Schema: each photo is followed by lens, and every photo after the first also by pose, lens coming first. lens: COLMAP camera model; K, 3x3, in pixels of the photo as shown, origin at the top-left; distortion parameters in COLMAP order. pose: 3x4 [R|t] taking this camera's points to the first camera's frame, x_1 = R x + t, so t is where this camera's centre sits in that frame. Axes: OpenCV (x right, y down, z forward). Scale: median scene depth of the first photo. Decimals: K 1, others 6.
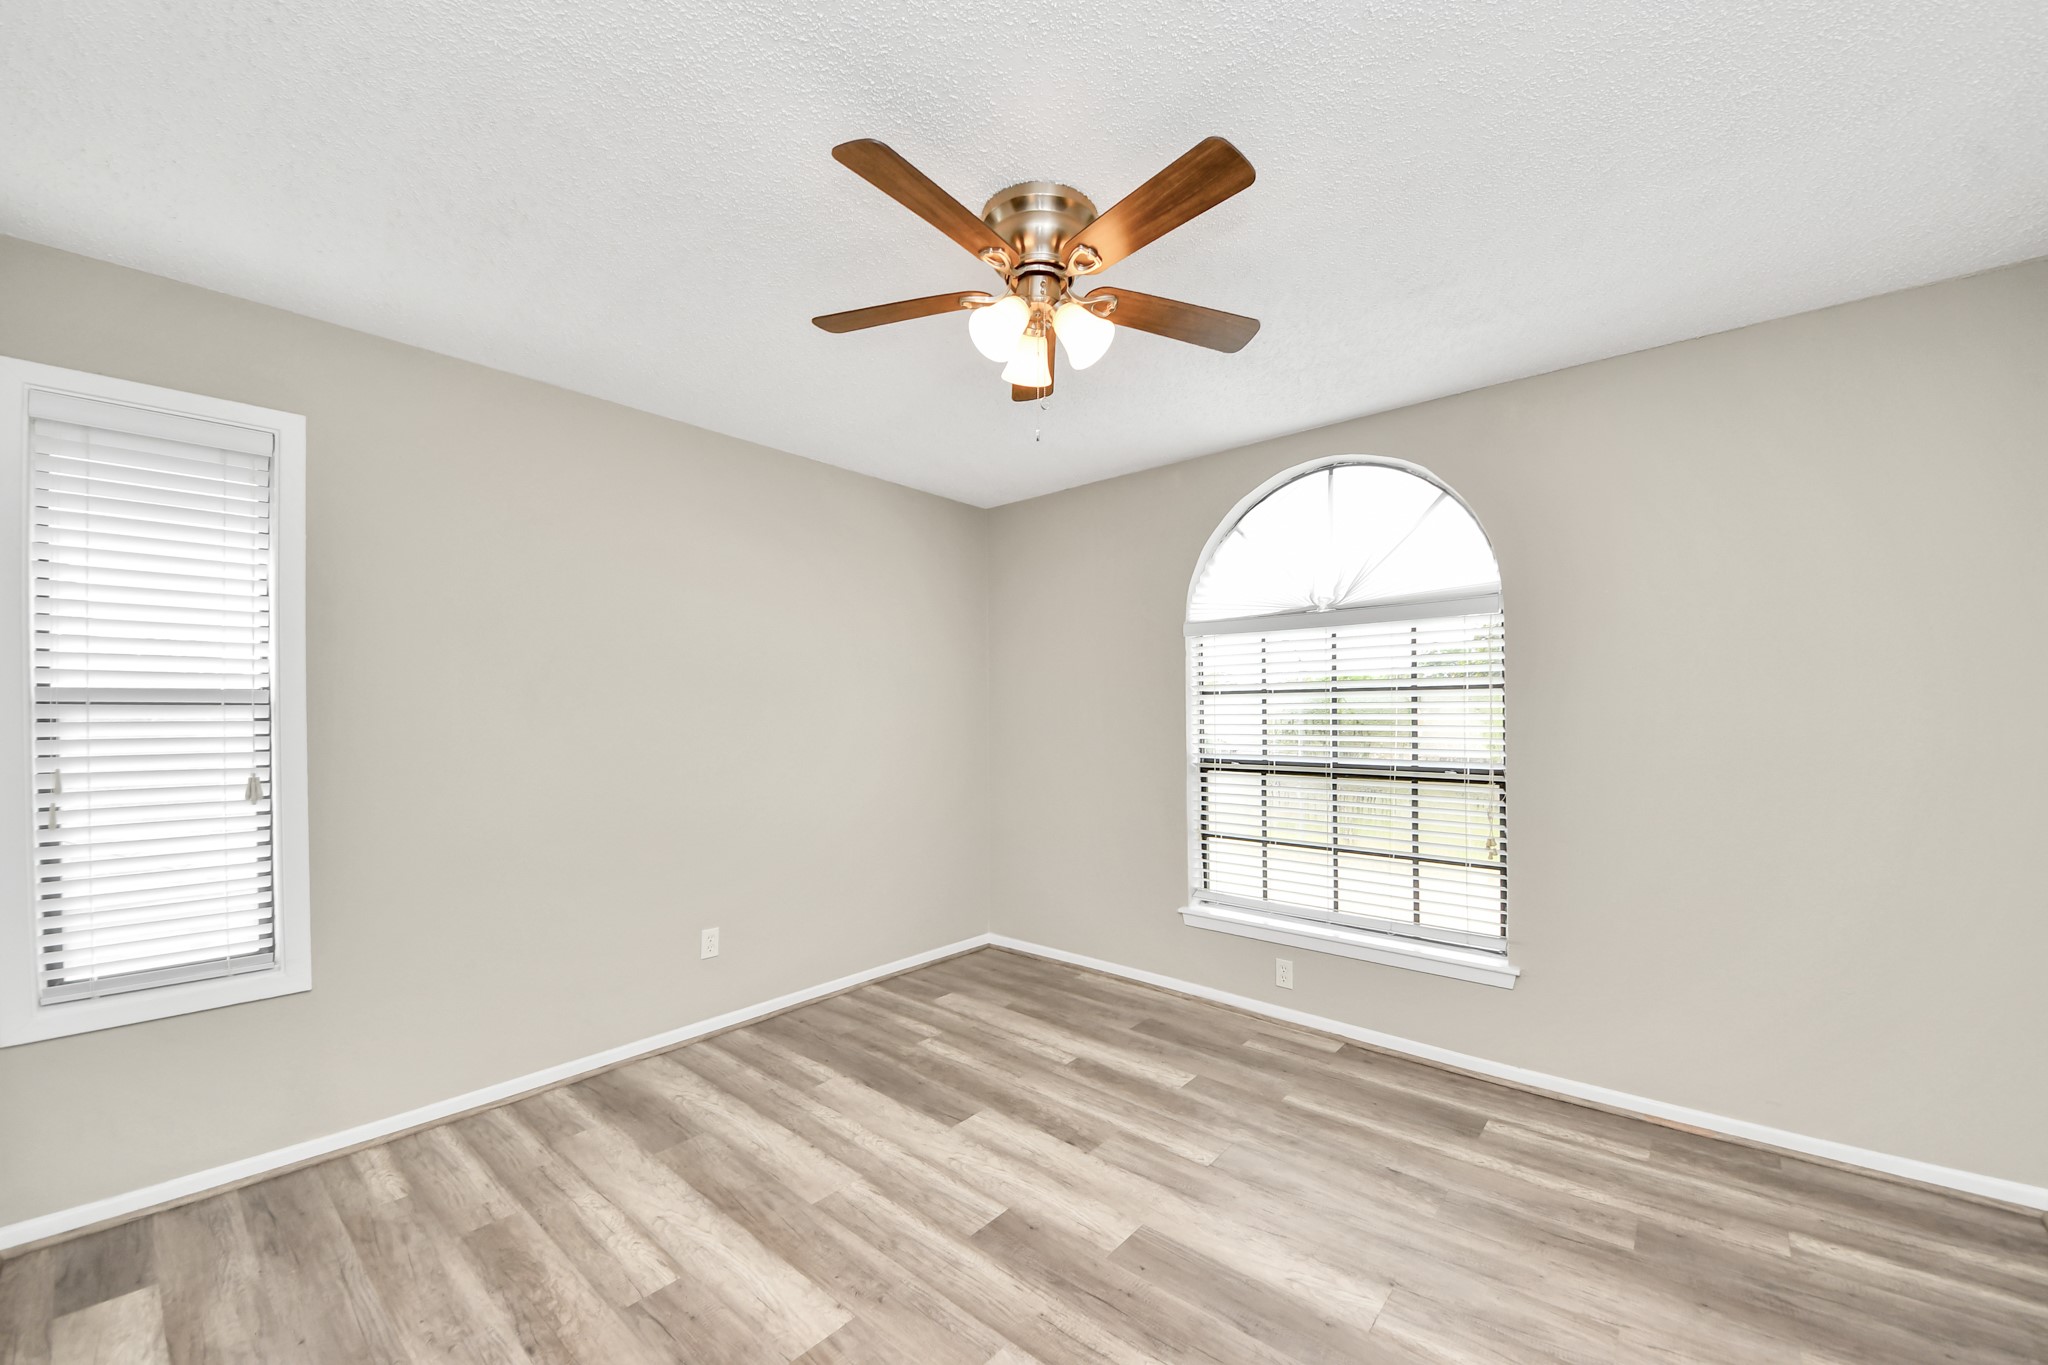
lens RADIAL K [[770.0, 0, 1030.7], [0, 770.0, 701.2], [0, 0, 1]] dist [-0.003880, -0.000268]
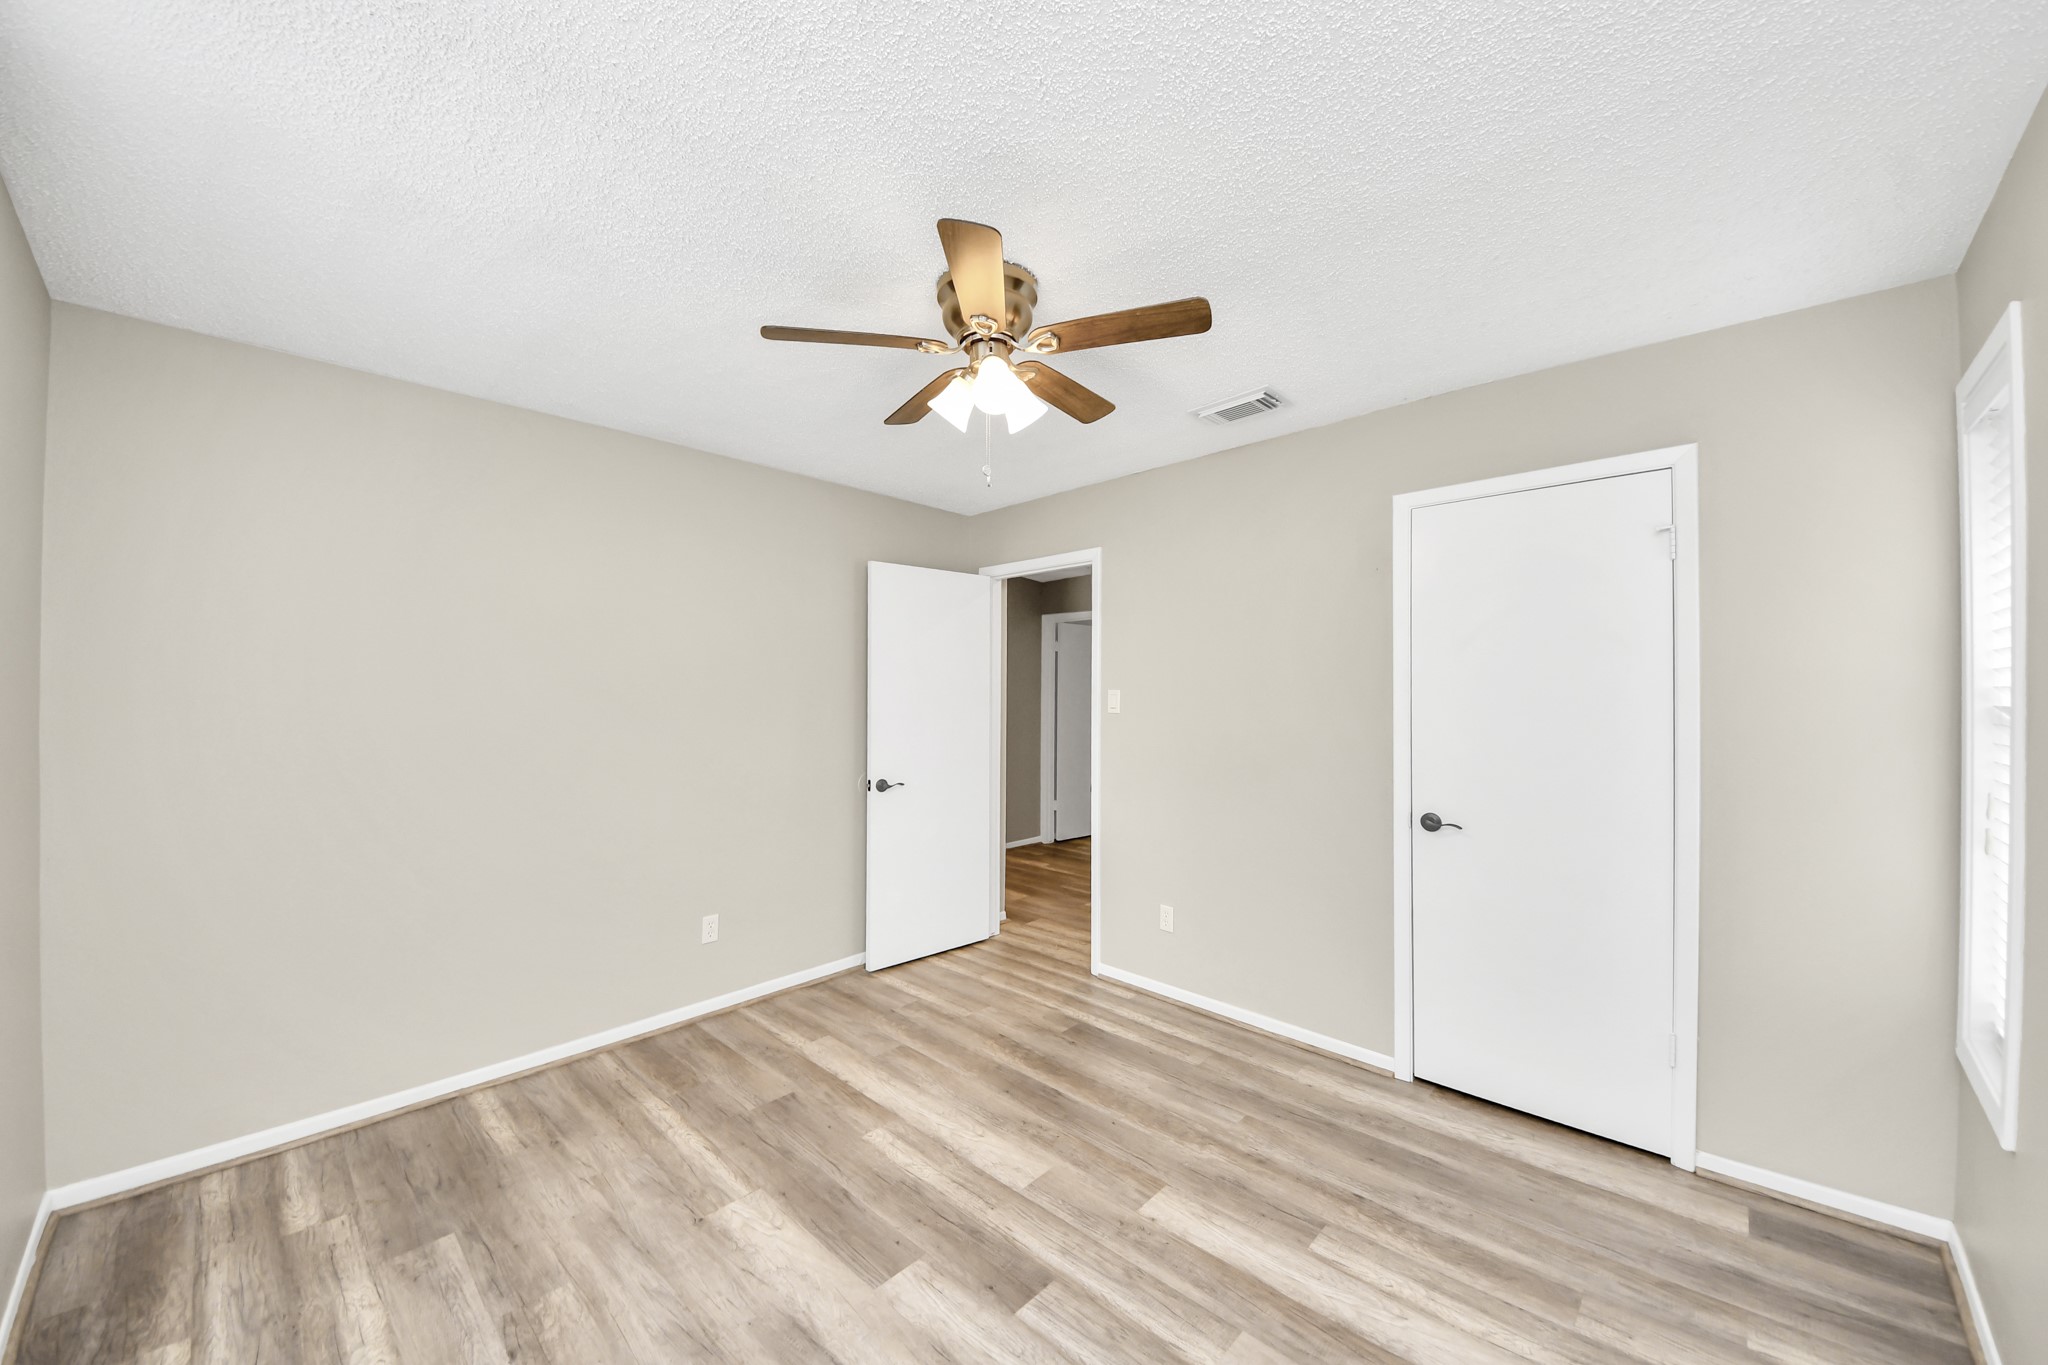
lens RADIAL K [[770.0, 0, 1019.5], [0, 770.0, 690.1], [0, 0, 1]] dist [-0.003880, -0.000268]
pose [[-0.998582, 0.002422, 0.053176, -0.091951], [0.001549, 0.999863, -0.016458, -0.050305], [-0.053208, -0.016353, -0.998450, 2.077614]]
